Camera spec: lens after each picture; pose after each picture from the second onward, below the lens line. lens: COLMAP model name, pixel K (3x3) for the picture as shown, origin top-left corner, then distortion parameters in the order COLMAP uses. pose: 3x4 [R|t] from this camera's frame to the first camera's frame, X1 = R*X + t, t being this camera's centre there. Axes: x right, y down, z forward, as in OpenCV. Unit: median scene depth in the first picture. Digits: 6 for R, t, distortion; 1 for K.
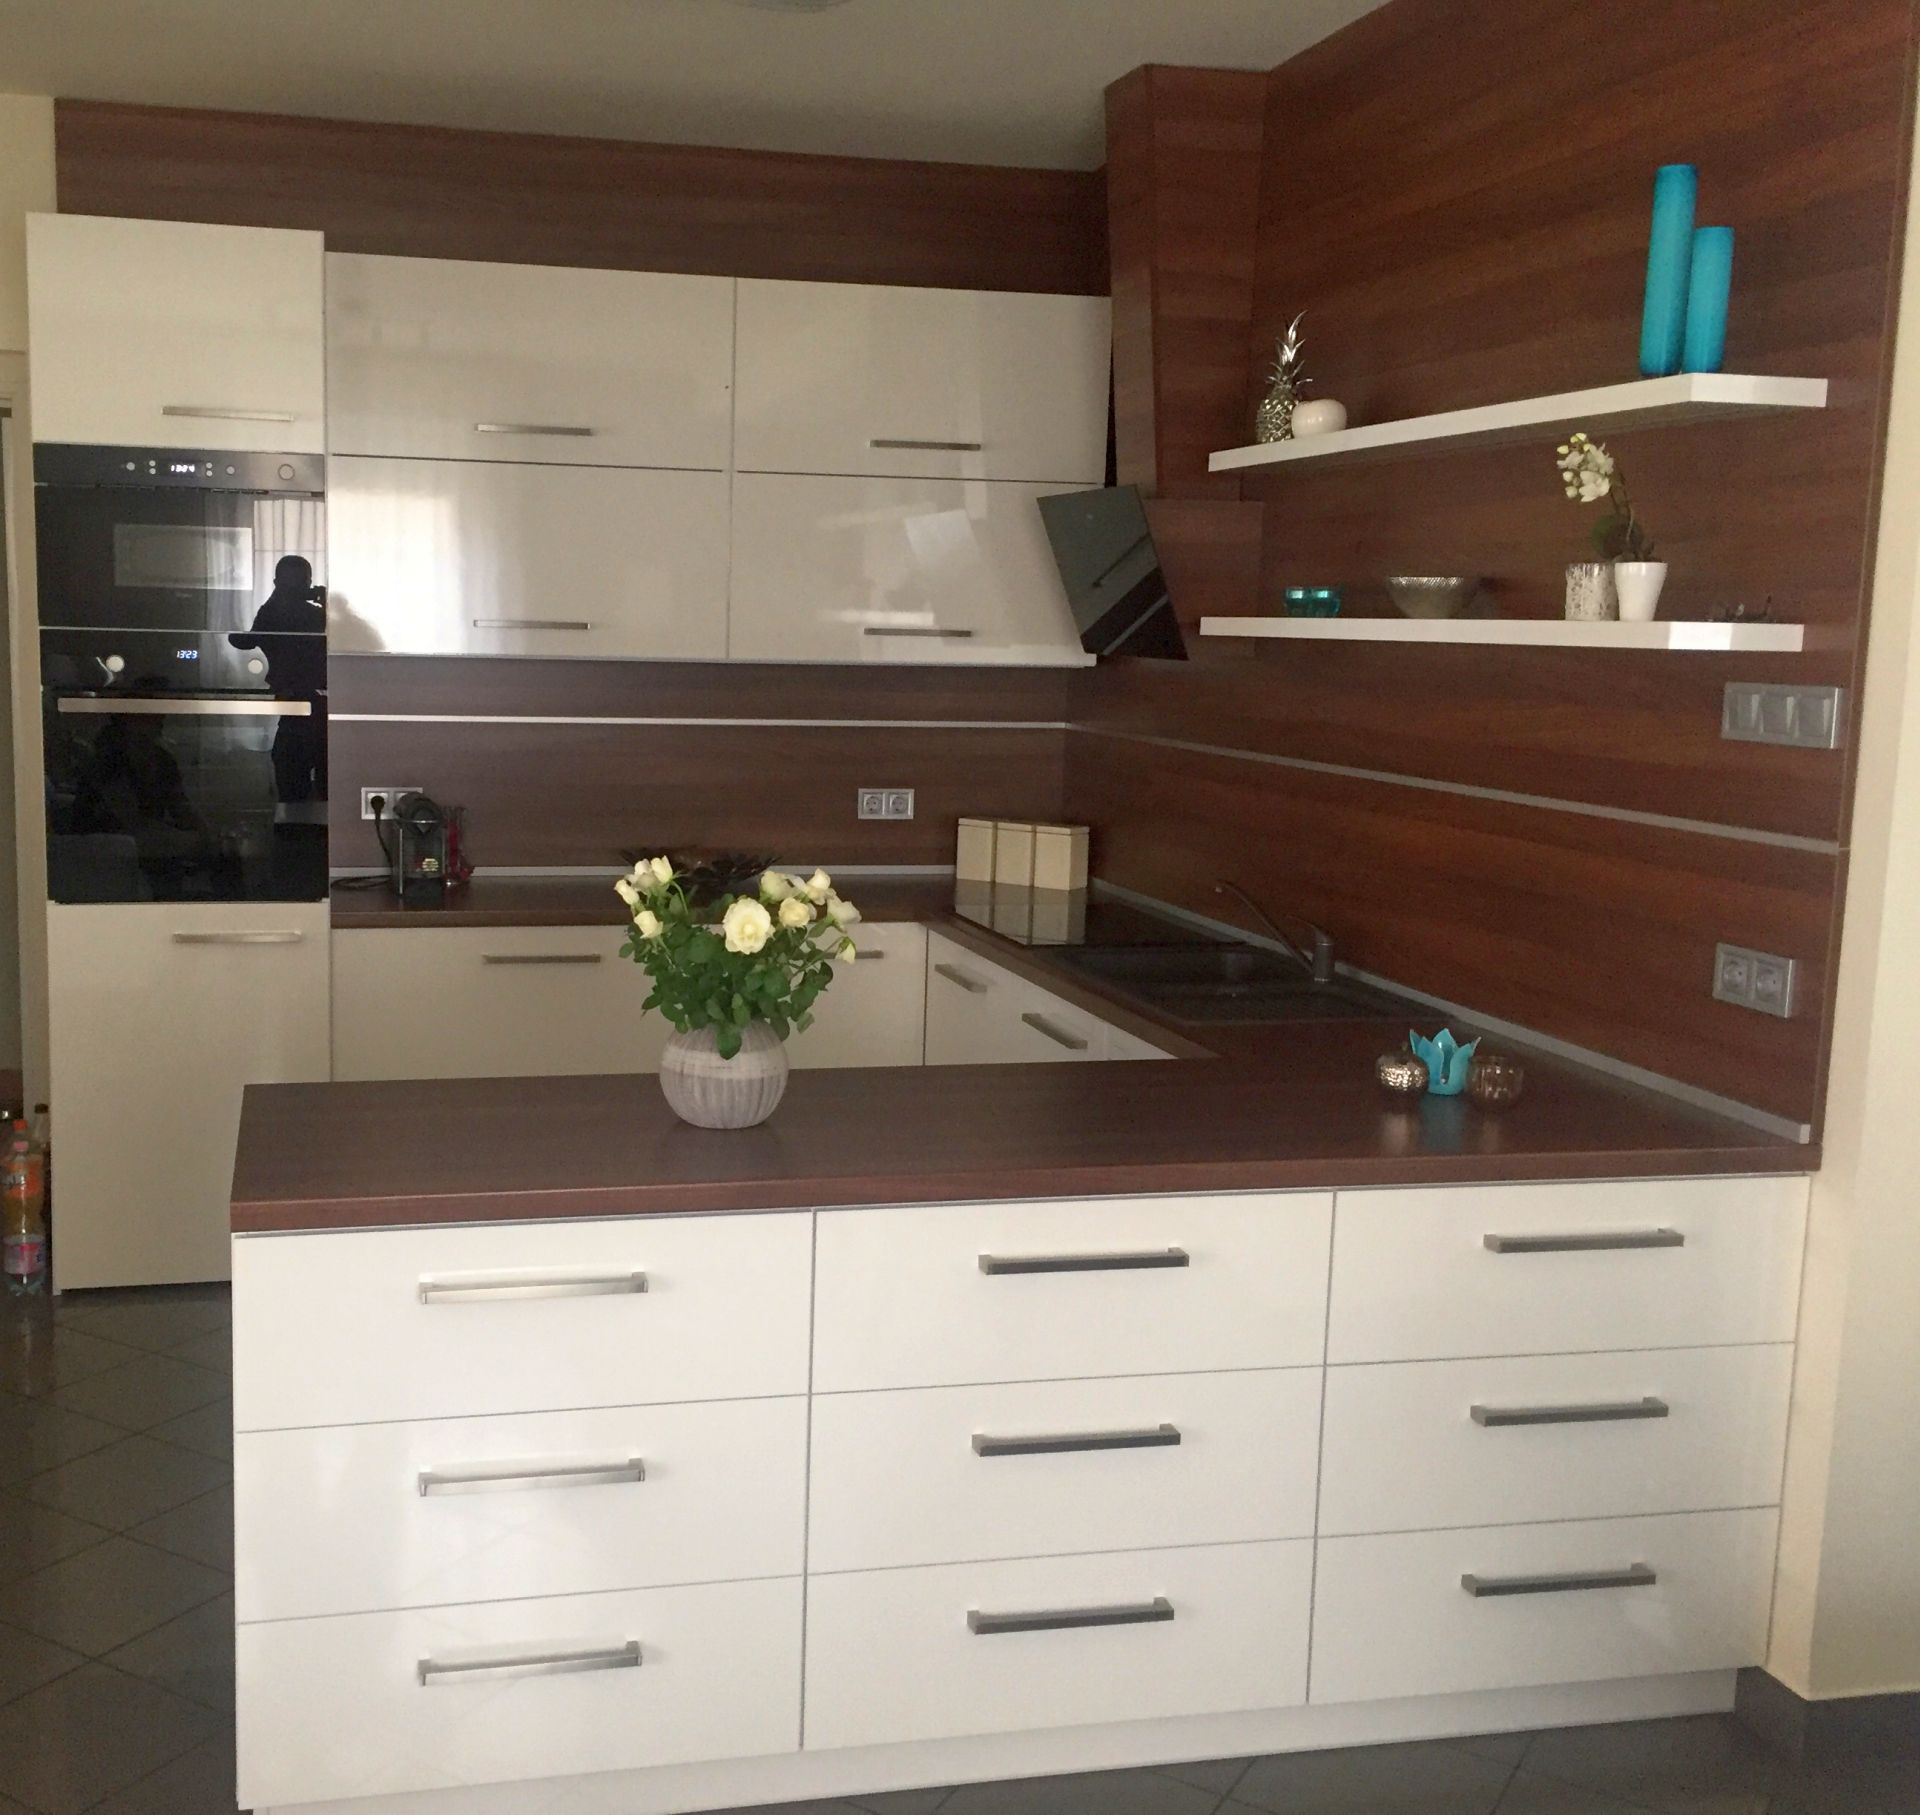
lens RADIAL K [[2042.6, 0, 782.9], [0, 2042.6, 902.1], [0, 0, 1]] dist [0.054759, -0.002758]
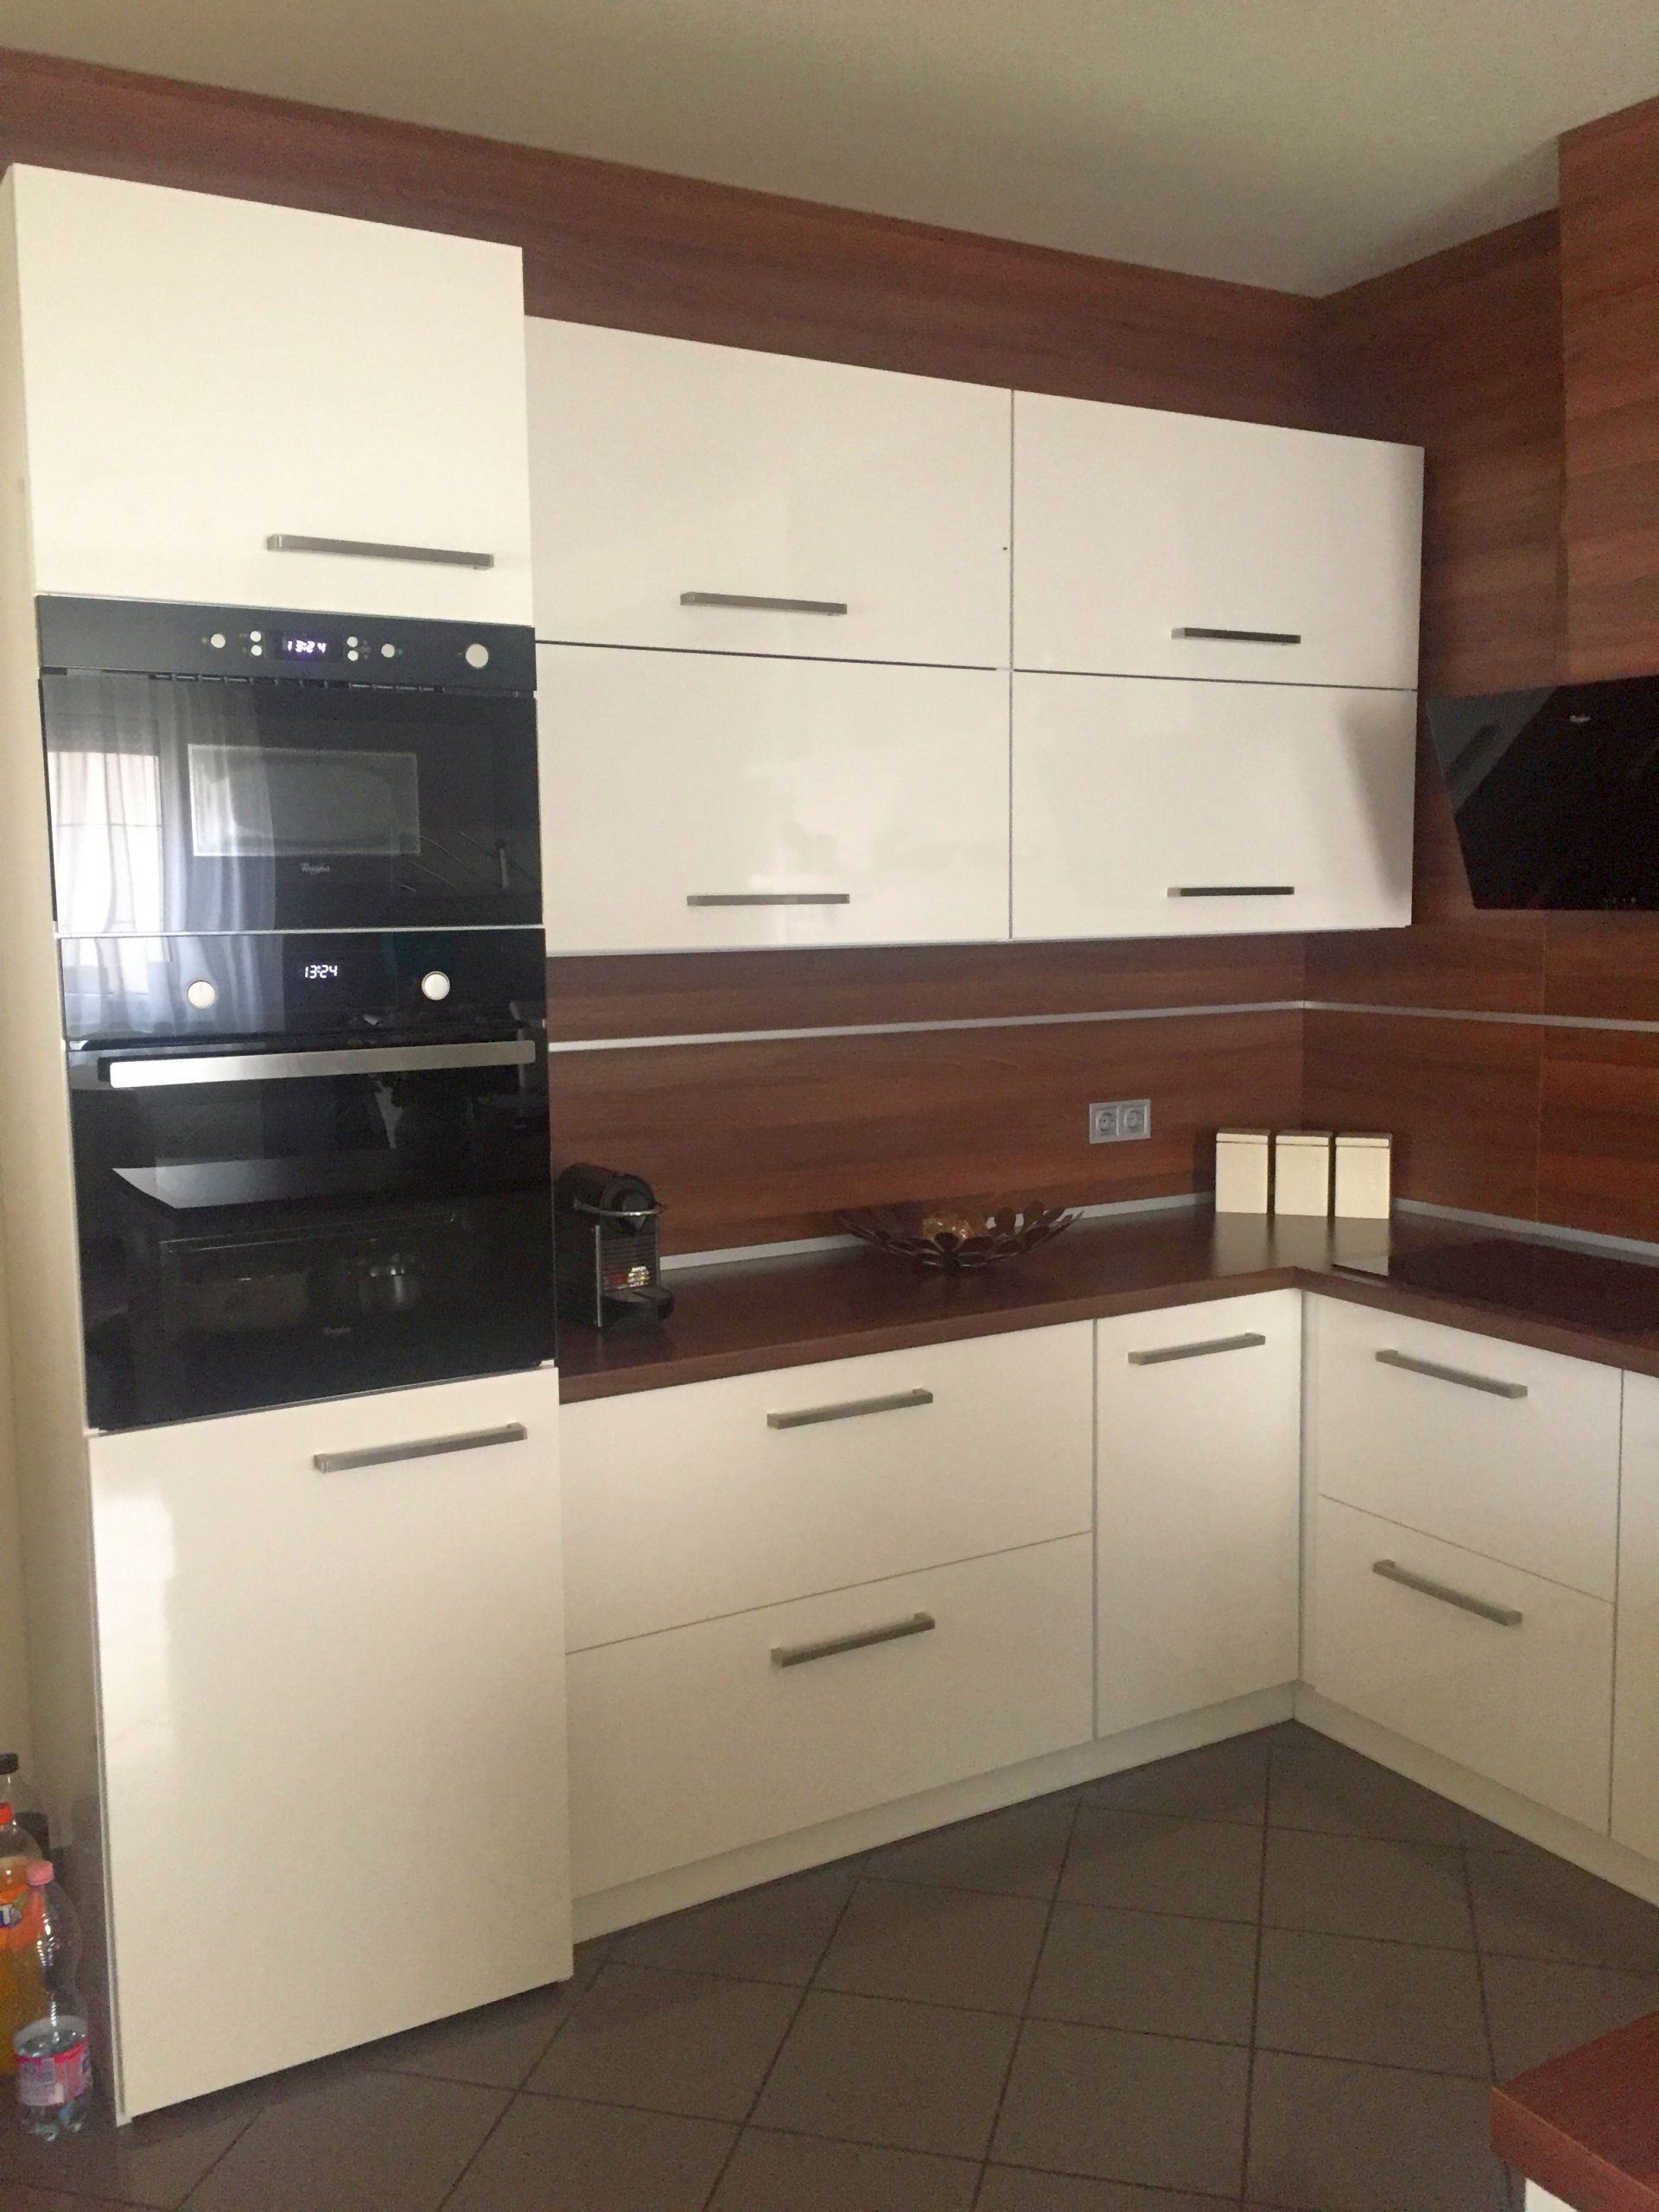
lens RADIAL K [[1865.3, 0, 838.2], [0, 1865.3, 1099.4], [0, 0, 1]] dist [0.093058, -0.133388]
pose [[0.950875, -0.068816, 0.301828, -0.317437], [0.076910, 0.996925, -0.015000, -0.066493], [-0.299868, 0.037477, 0.953244, 0.462140]]
